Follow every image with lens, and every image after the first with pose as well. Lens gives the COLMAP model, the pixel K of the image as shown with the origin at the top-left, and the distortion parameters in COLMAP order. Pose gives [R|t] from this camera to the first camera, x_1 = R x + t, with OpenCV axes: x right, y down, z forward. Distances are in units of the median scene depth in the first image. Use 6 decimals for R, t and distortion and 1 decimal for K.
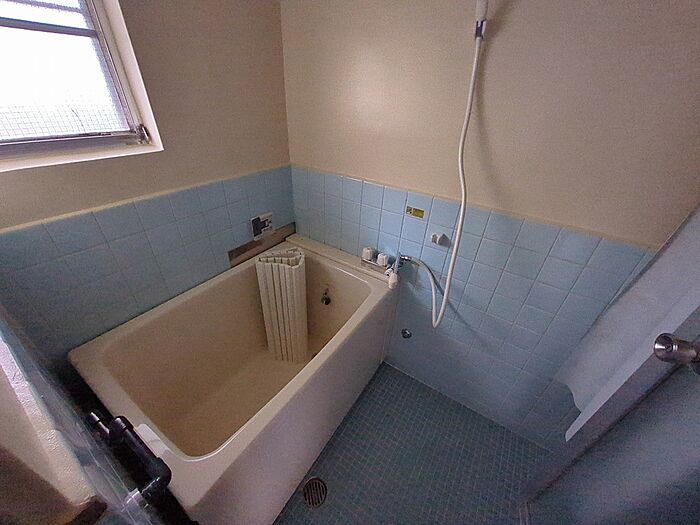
lens RADIAL K [[275.2, 0, 351.1], [0, 275.2, 267.0], [0, 0, 1]] dist [-0.007031, 0.002014]
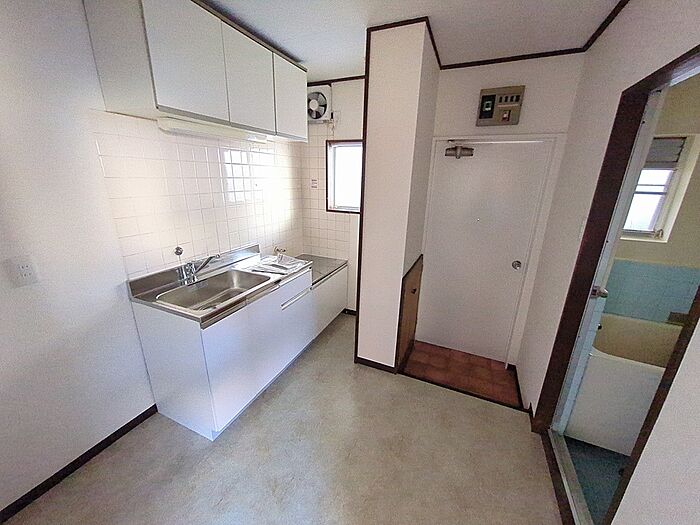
lens RADIAL K [[275.2, 0, 354.1], [0, 275.2, 260.8], [0, 0, 1]] dist [-0.007031, 0.002014]
pose [[0.173143, 0.246912, -0.953444, 0.540532], [-0.549663, 0.827505, 0.114480, 0.451506], [0.817247, 0.504251, 0.278995, -0.858005]]
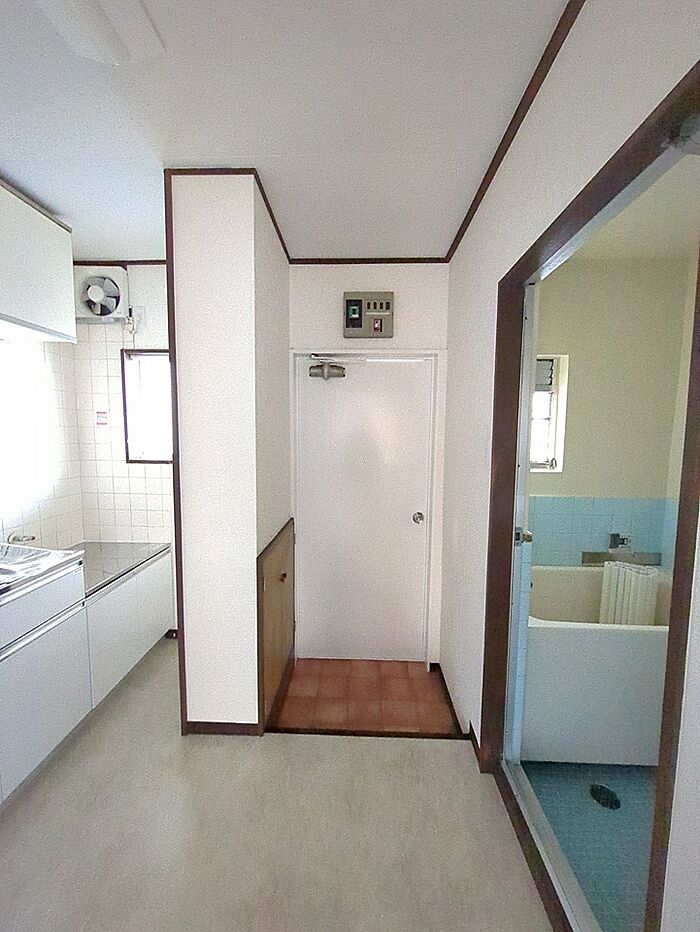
lens RADIAL K [[366.4, 0, 354.6], [0, 366.4, 464.4], [0, 0, 1]] dist [-0.007031, 0.002014]
pose [[0.533366, 0.034997, -0.845160, 0.365259], [-0.446133, 0.860518, -0.245914, 0.447981], [0.718670, 0.508216, 0.474584, -0.688196]]
